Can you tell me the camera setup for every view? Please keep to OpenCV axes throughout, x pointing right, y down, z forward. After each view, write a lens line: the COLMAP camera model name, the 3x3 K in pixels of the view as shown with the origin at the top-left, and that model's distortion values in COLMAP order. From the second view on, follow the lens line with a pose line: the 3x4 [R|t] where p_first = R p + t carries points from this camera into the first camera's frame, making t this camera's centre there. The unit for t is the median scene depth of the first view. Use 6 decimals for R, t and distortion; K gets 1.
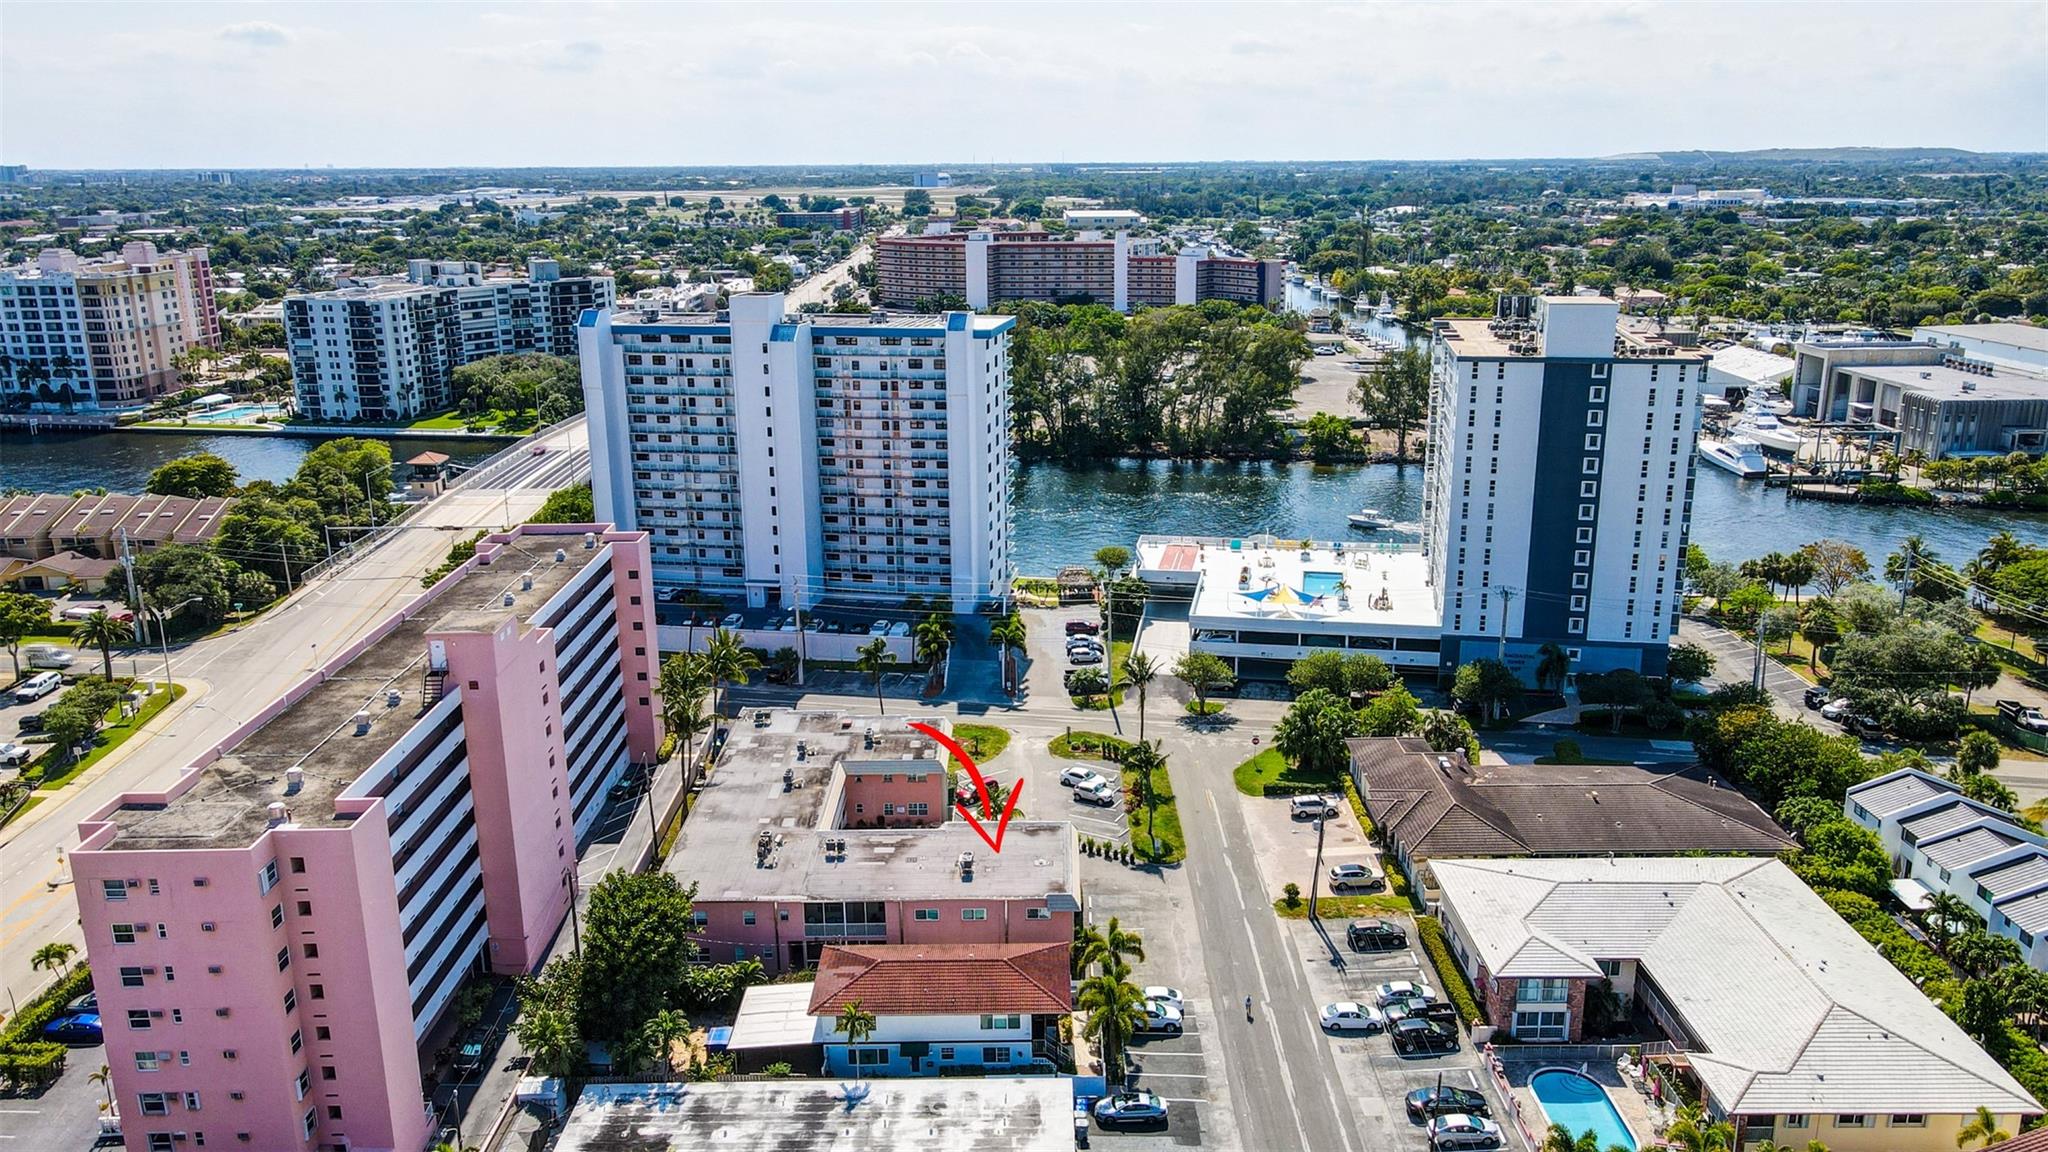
lens RADIAL K [[1505.9, 0, 1037.5], [0, 1505.9, 572.3], [0, 0, 1]] dist [-0.005778, 0.041228]
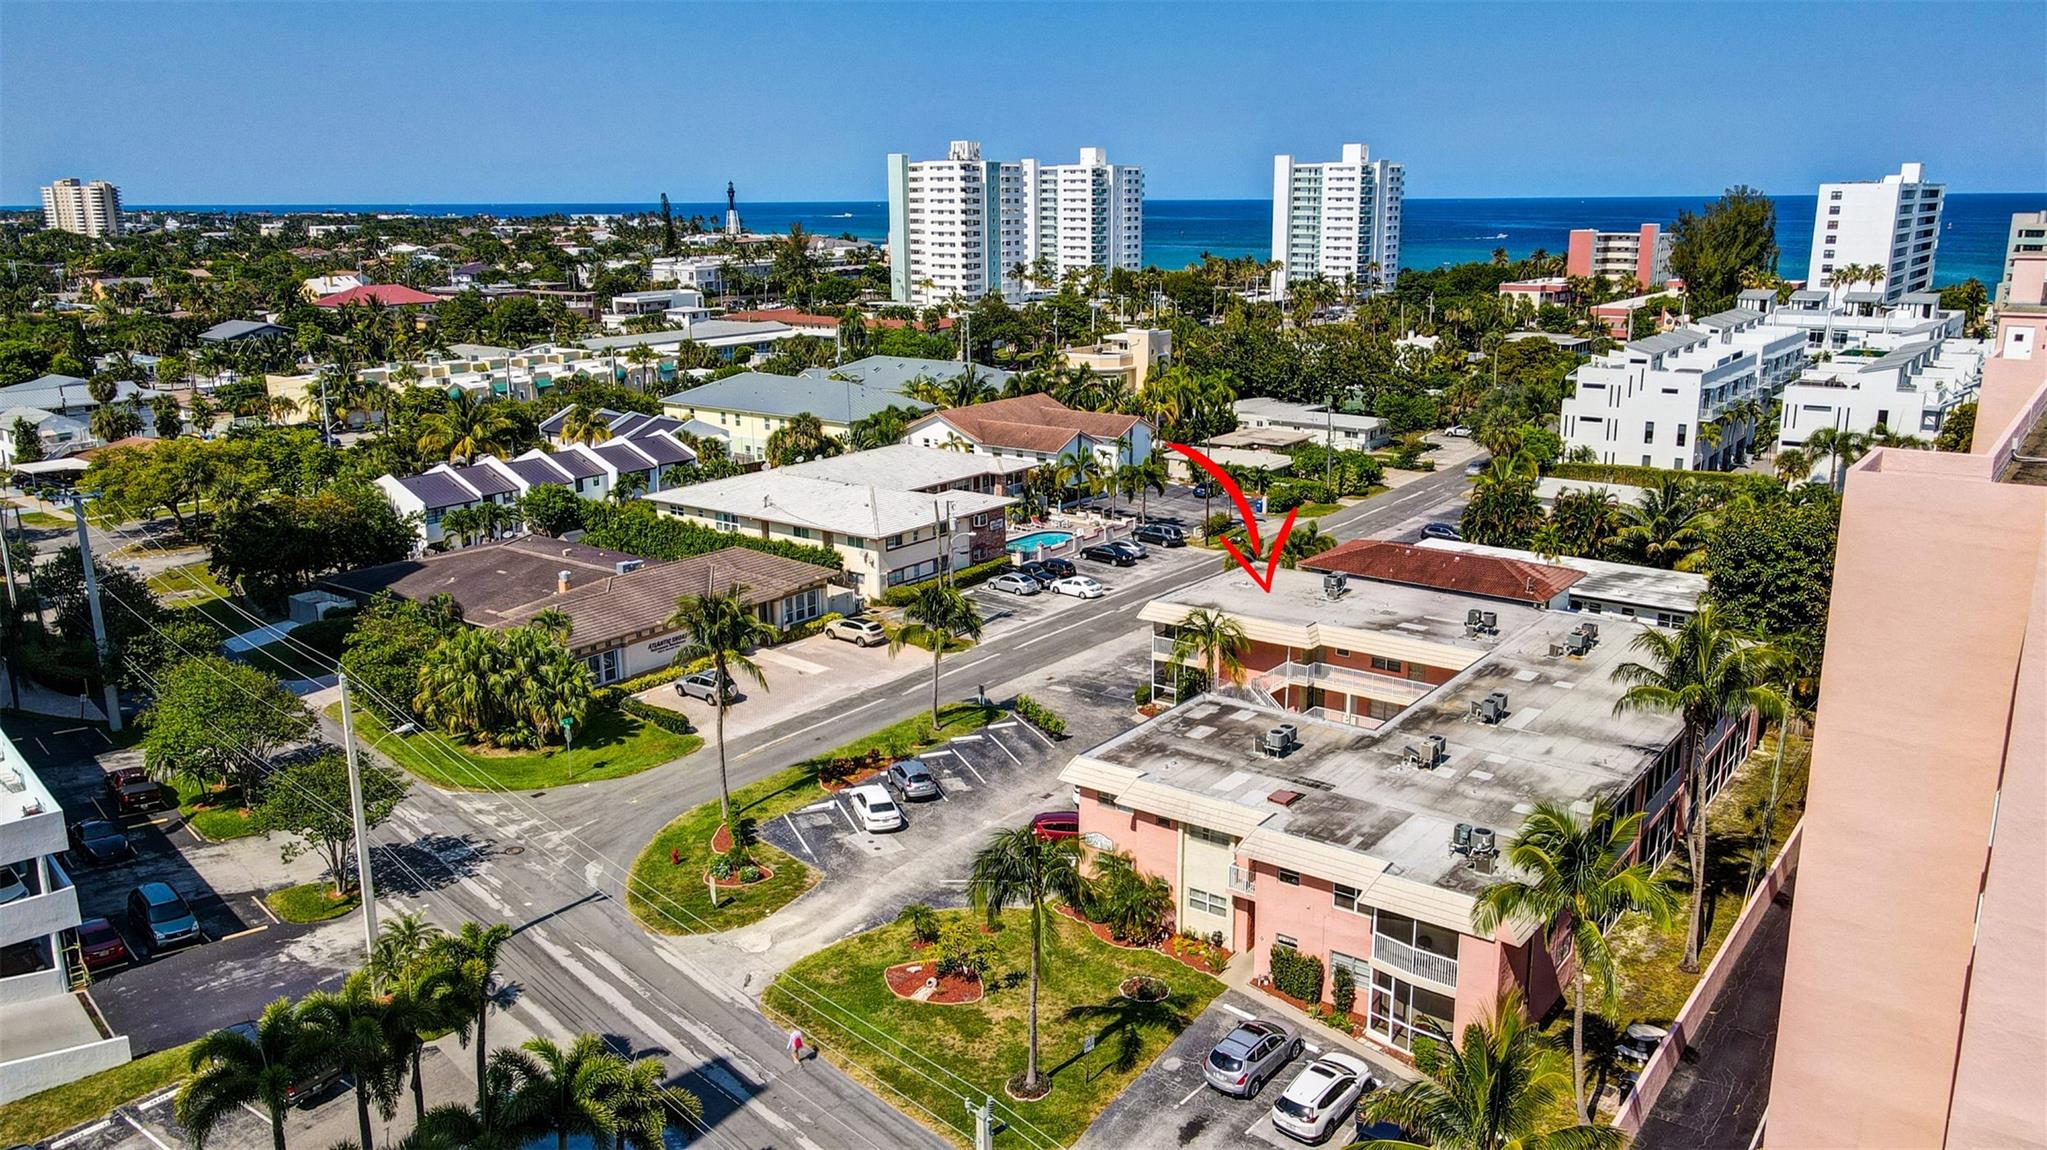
lens RADIAL K [[1505.2, 0, 1037.0], [0, 1505.2, 571.3], [0, 0, 1]] dist [-0.005778, 0.041228]
pose [[-0.799718, -0.132479, 0.585577, -0.235114], [0.171999, 0.883914, 0.434871, -0.114523], [-0.575211, 0.448493, -0.684096, 0.989358]]
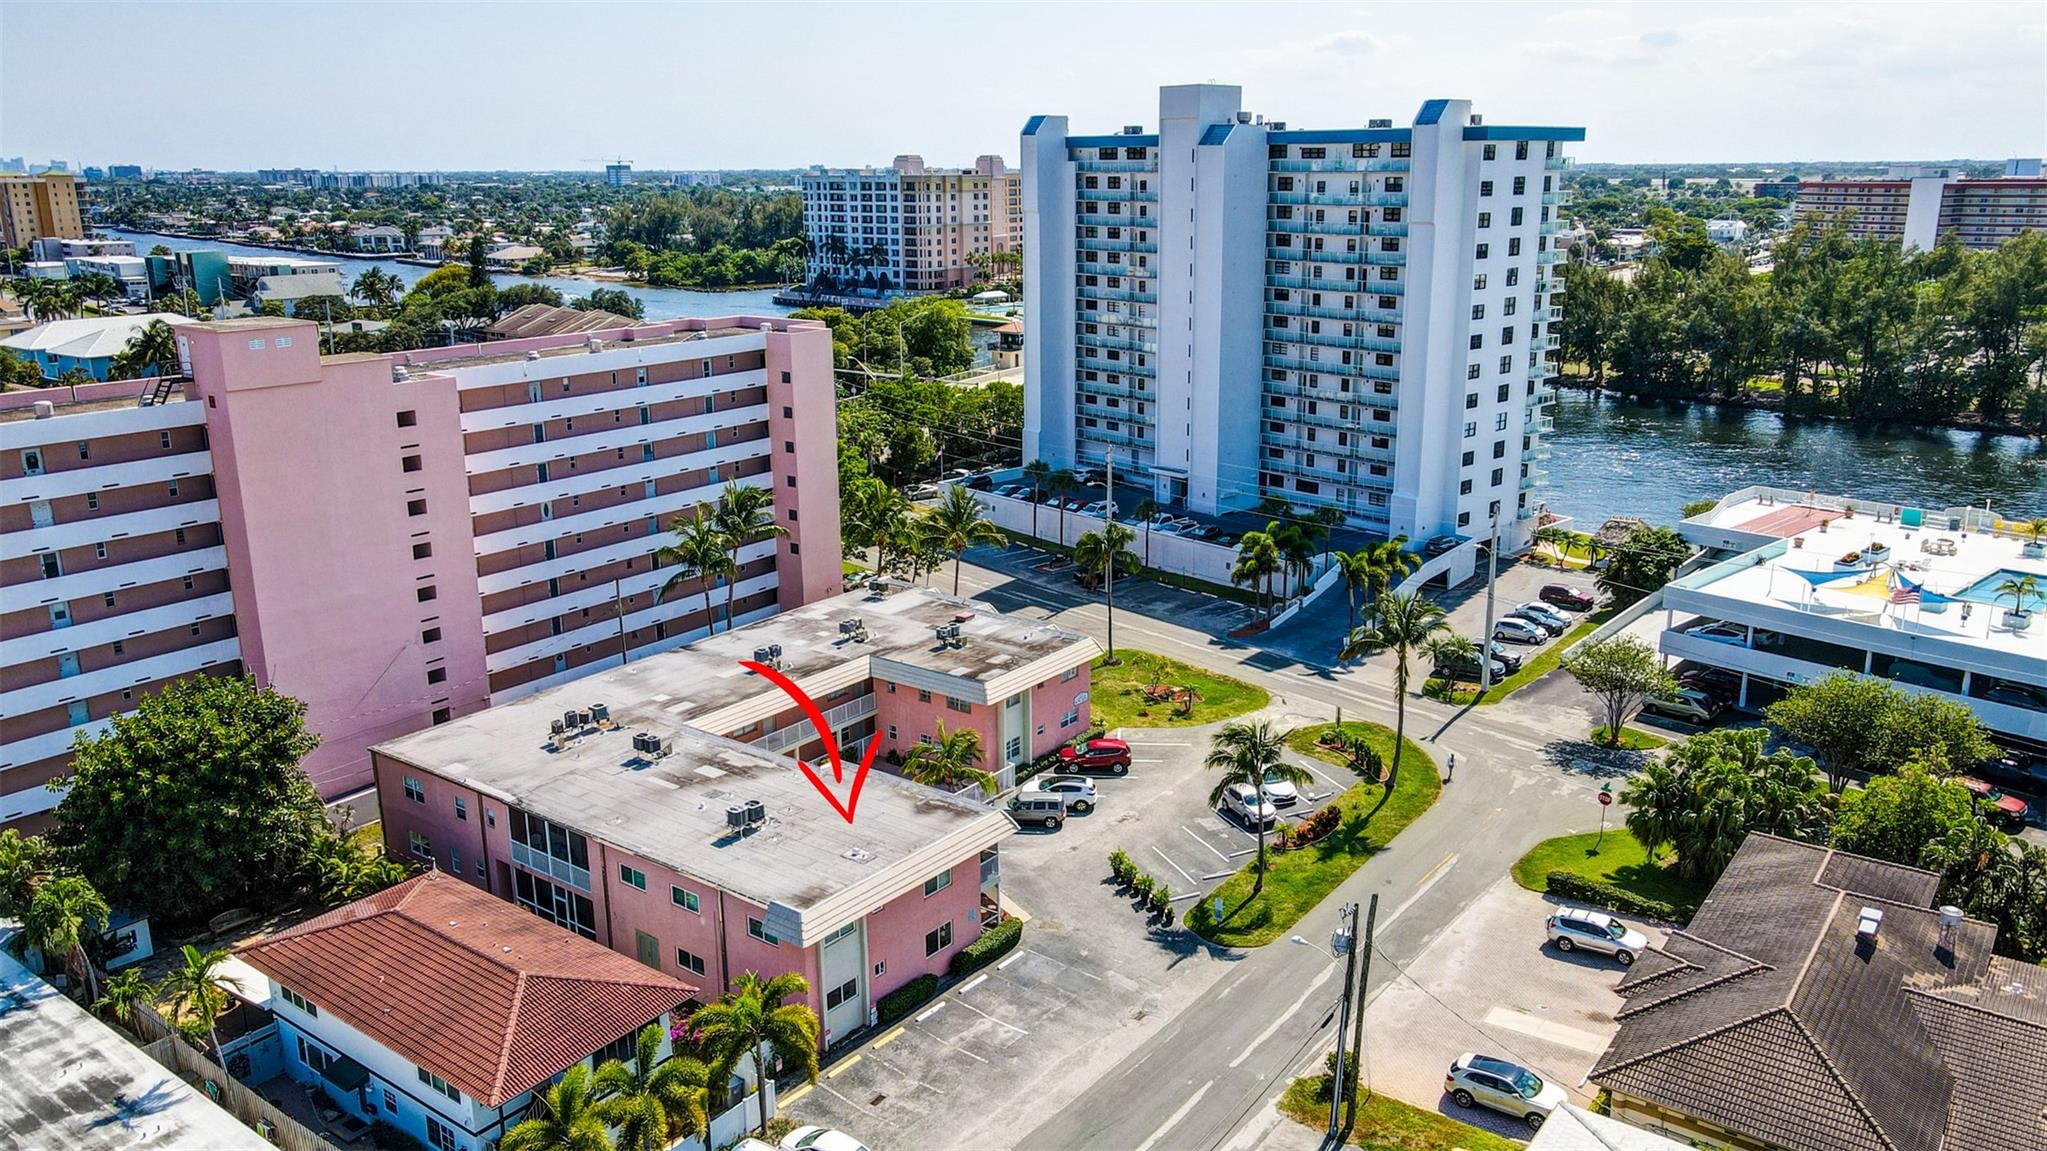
lens RADIAL K [[1515.4, 0, 1032.6], [0, 1515.4, 567.2], [0, 0, 1]] dist [-0.006630, 0.043635]
pose [[0.798066, 0.158853, -0.581254, 0.224612], [-0.160907, 0.985778, 0.048480, 0.029924], [0.580689, 0.054837, 0.812277, 0.348972]]
